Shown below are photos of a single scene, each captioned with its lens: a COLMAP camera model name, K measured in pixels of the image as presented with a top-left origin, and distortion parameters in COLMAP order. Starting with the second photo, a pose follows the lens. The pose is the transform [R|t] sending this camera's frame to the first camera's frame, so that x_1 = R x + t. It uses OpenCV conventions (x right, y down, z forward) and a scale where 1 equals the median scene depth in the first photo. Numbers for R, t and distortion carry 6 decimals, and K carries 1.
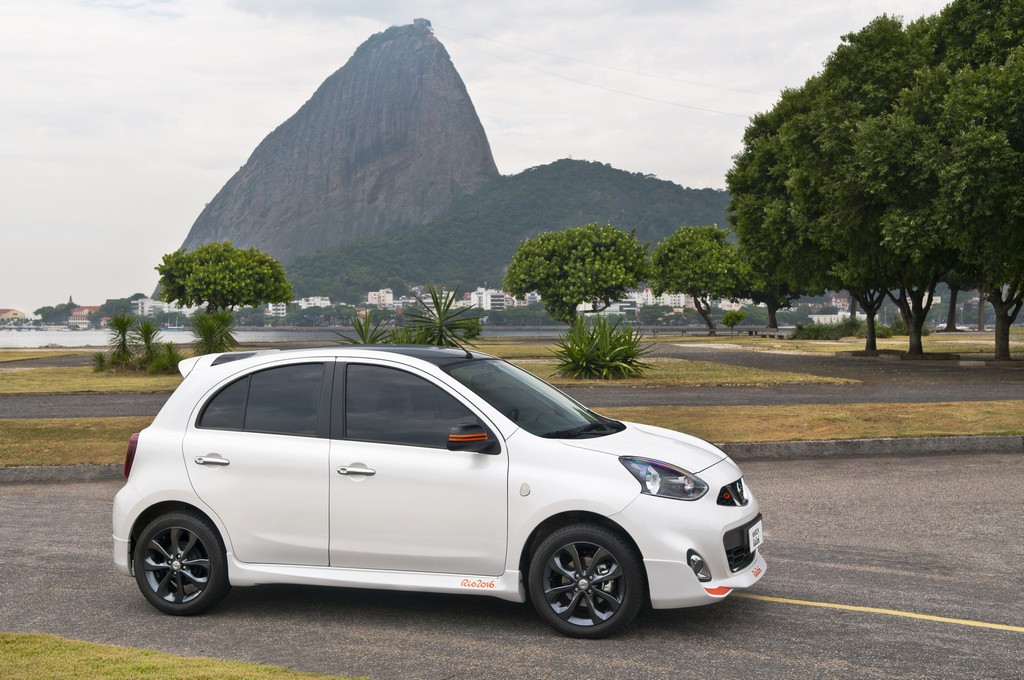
lens RADIAL K [[1419.7, 0, 516.2], [0, 1419.7, 344.4], [0, 0, 1]] dist [0.131810, 0.000000]
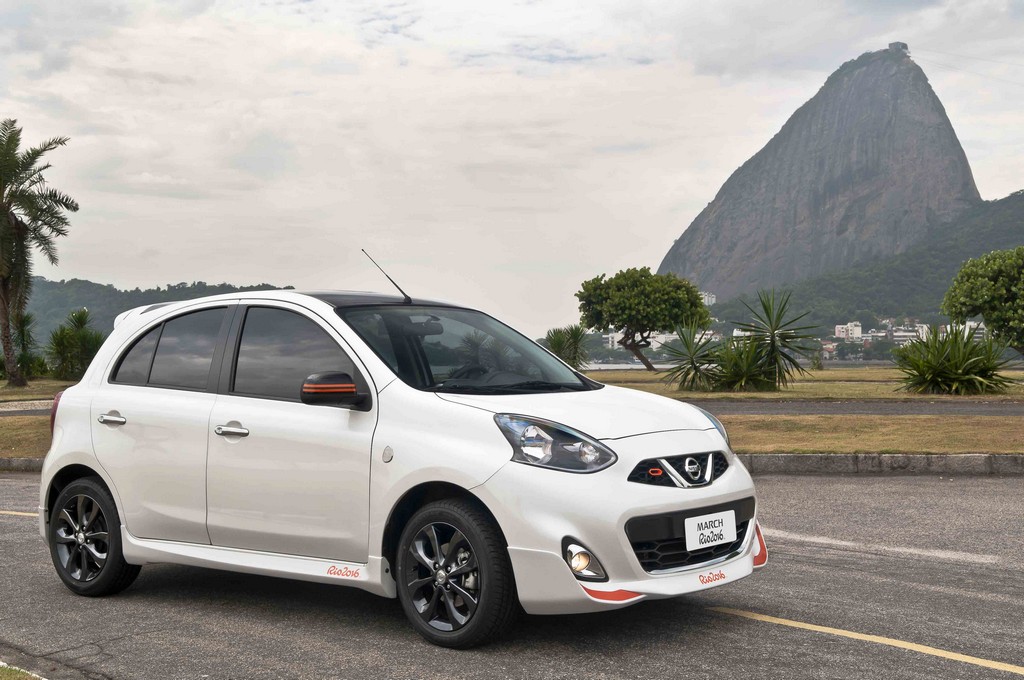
lens RADIAL K [[1419.7, 0, 508.3], [0, 1419.7, 342.1], [0, 0, 1]] dist [0.131810, 0.000000]
pose [[0.946613, 0.000127, -0.322371, 0.309487], [-0.008252, 0.999682, -0.023837, 0.055384], [0.322265, 0.025225, 0.946313, 0.258198]]
